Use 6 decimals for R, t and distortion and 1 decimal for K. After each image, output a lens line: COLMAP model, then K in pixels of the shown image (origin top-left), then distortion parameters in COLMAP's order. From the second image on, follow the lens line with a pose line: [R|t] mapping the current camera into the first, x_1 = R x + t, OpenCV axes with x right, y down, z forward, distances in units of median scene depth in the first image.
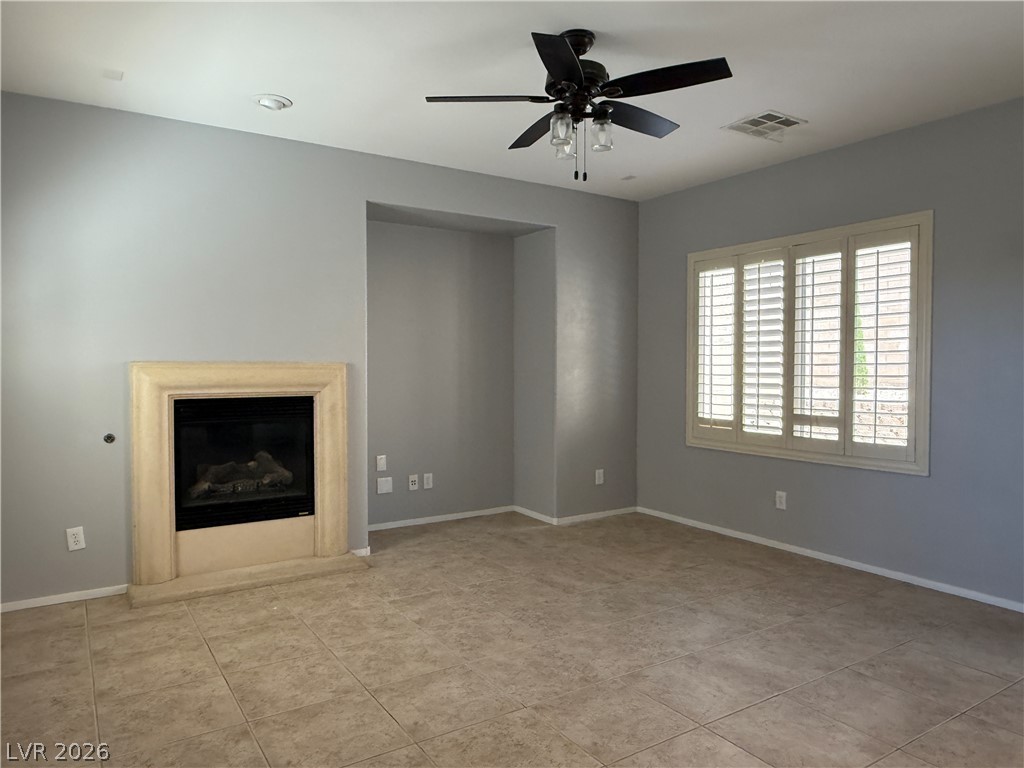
lens RADIAL K [[689.7, 0, 505.8], [0, 689.7, 383.0], [0, 0, 1]] dist [0.004268, -0.003410]
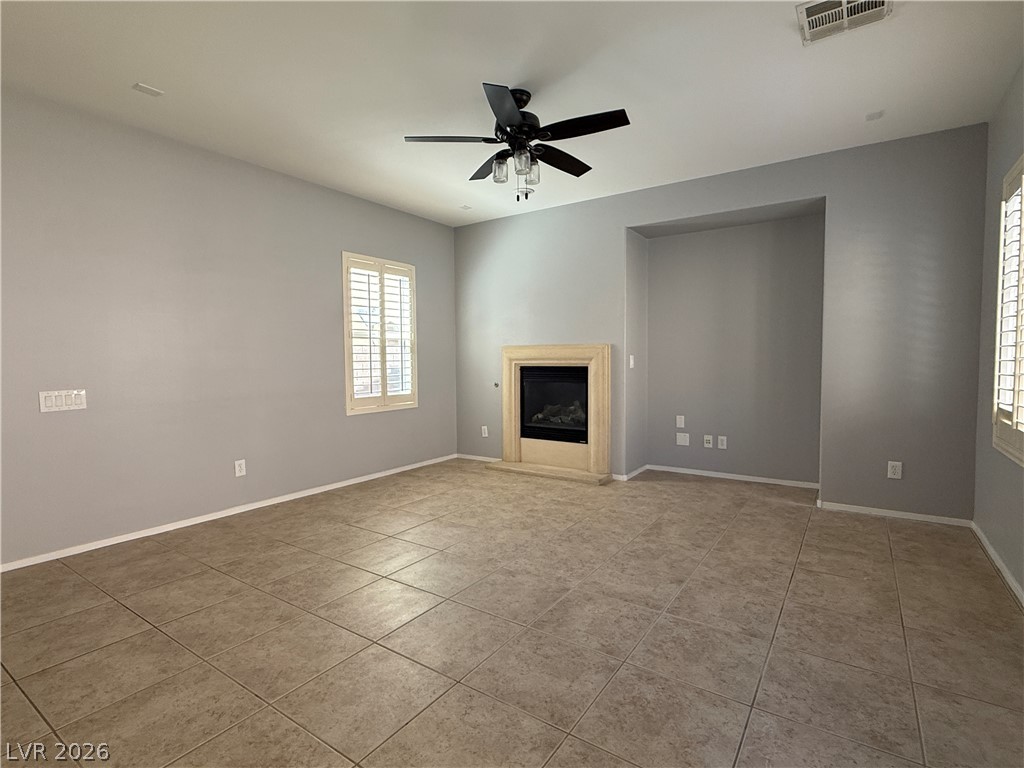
lens RADIAL K [[512.1, 0, 514.4], [0, 512.1, 384.9], [0, 0, 1]] dist [0.000875, -0.001243]
pose [[0.381964, 0.043789, -0.923139, 0.779279], [-0.018281, 0.999039, 0.039825, 0.019179], [0.923996, 0.001665, 0.382398, 0.456867]]
